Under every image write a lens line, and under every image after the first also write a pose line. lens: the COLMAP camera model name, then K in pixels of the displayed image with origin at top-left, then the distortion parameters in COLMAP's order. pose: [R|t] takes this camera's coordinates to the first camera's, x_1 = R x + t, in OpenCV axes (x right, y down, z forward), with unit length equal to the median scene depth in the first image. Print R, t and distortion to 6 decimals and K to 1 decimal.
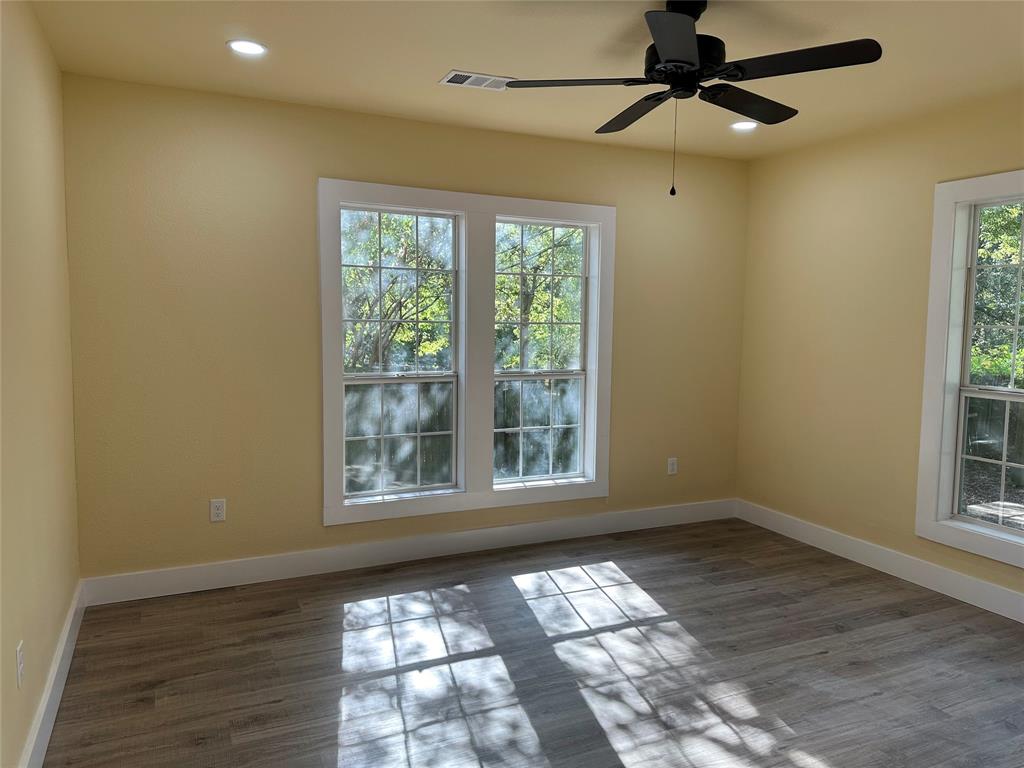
lens RADIAL K [[714.0, 0, 512.0], [0, 714.0, 384.0], [0, 0, 1]] dist [0.161190, -0.250527]
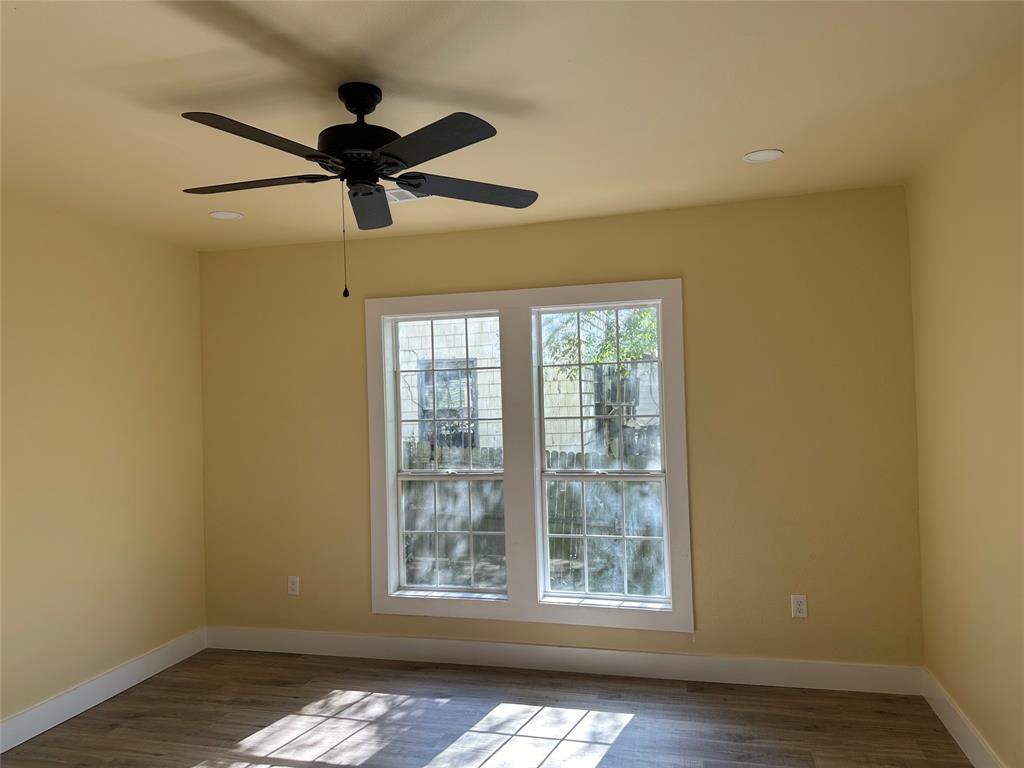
lens RADIAL K [[728.5, 0, 512.0], [0, 728.5, 384.0], [0, 0, 1]] dist [0.077879, -0.097461]
pose [[0.763781, -0.050681, -0.643482, 0.581843], [-0.020026, 0.994572, -0.102102, -0.033468], [0.645164, 0.090870, 0.758621, 0.255389]]
